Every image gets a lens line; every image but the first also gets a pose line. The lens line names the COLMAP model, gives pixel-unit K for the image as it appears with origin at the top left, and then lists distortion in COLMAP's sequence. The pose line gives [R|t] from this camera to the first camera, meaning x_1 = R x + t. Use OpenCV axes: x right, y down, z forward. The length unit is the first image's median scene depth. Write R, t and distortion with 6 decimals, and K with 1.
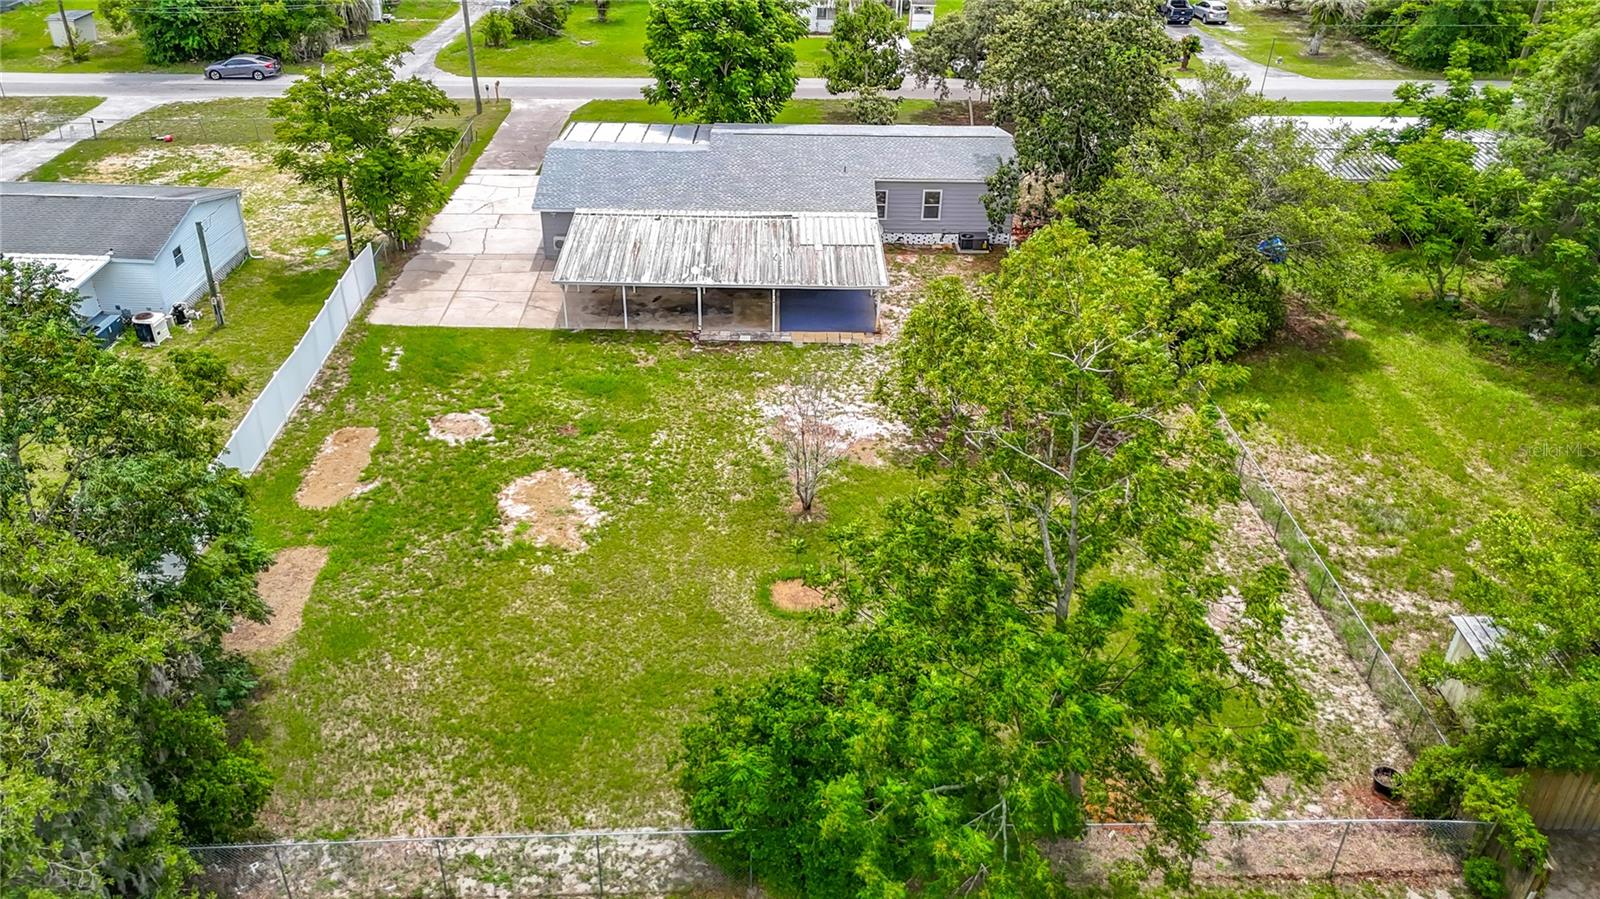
lens RADIAL K [[1234.2, 0, 833.1], [0, 1234.2, 453.9], [0, 0, 1]] dist [0.092810, -0.072145]
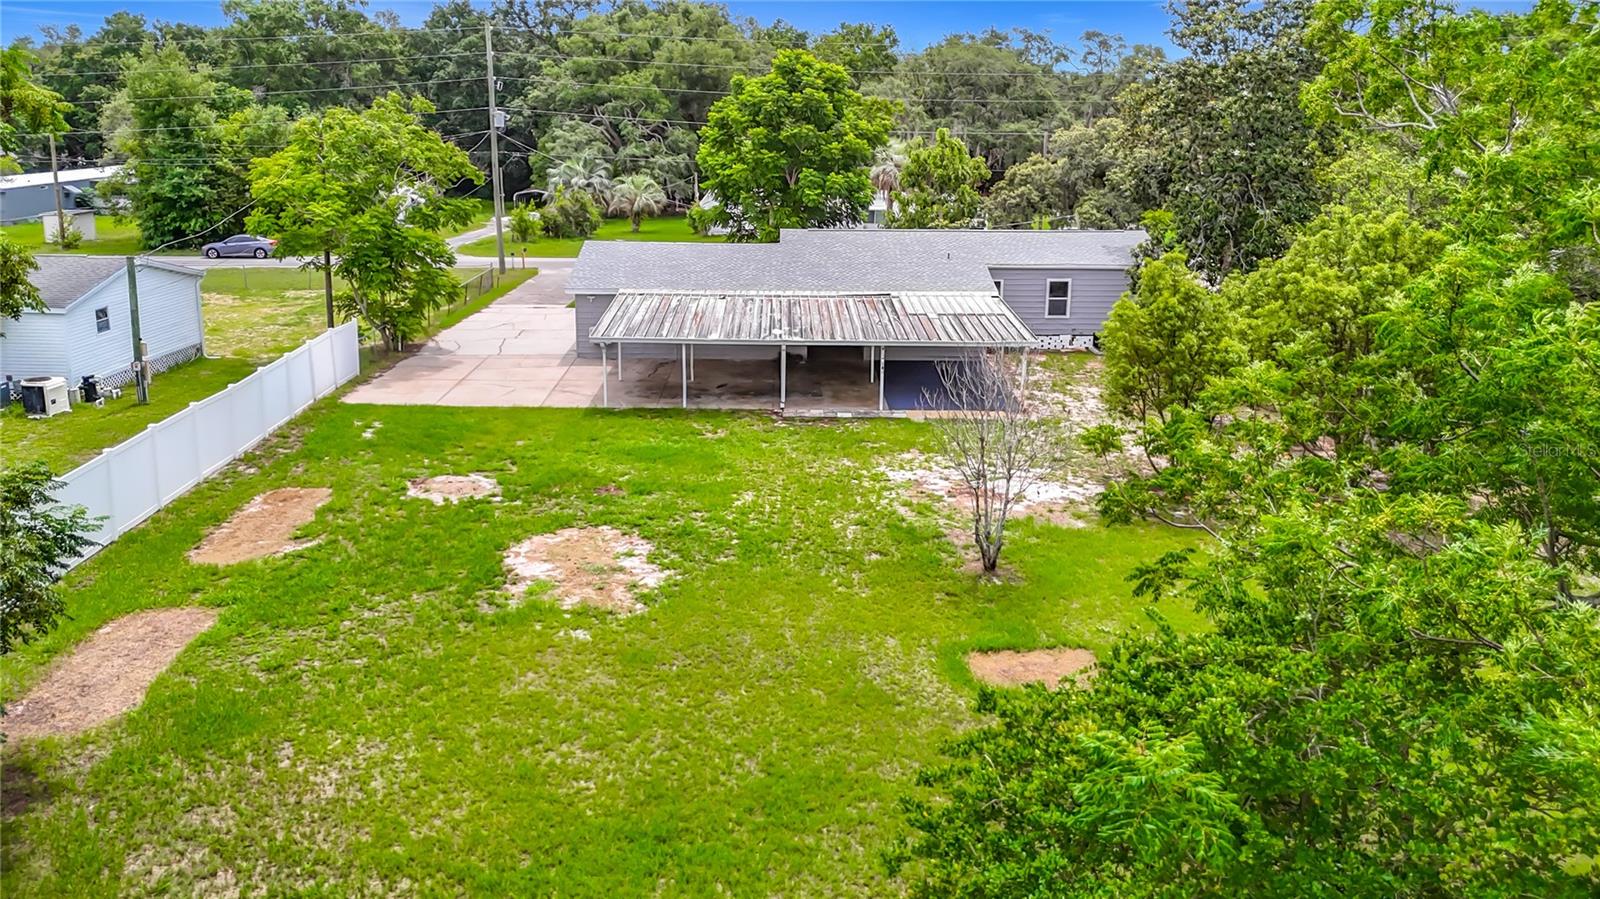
lens RADIAL K [[1230.6, 0, 803.1], [0, 1230.6, 414.9], [0, 0, 1]] dist [0.105457, -0.088020]
pose [[0.999772, -0.008285, -0.019669, -0.098917], [0.002170, 0.956265, -0.292495, 0.147353], [0.021232, 0.292386, 0.956065, 0.359675]]
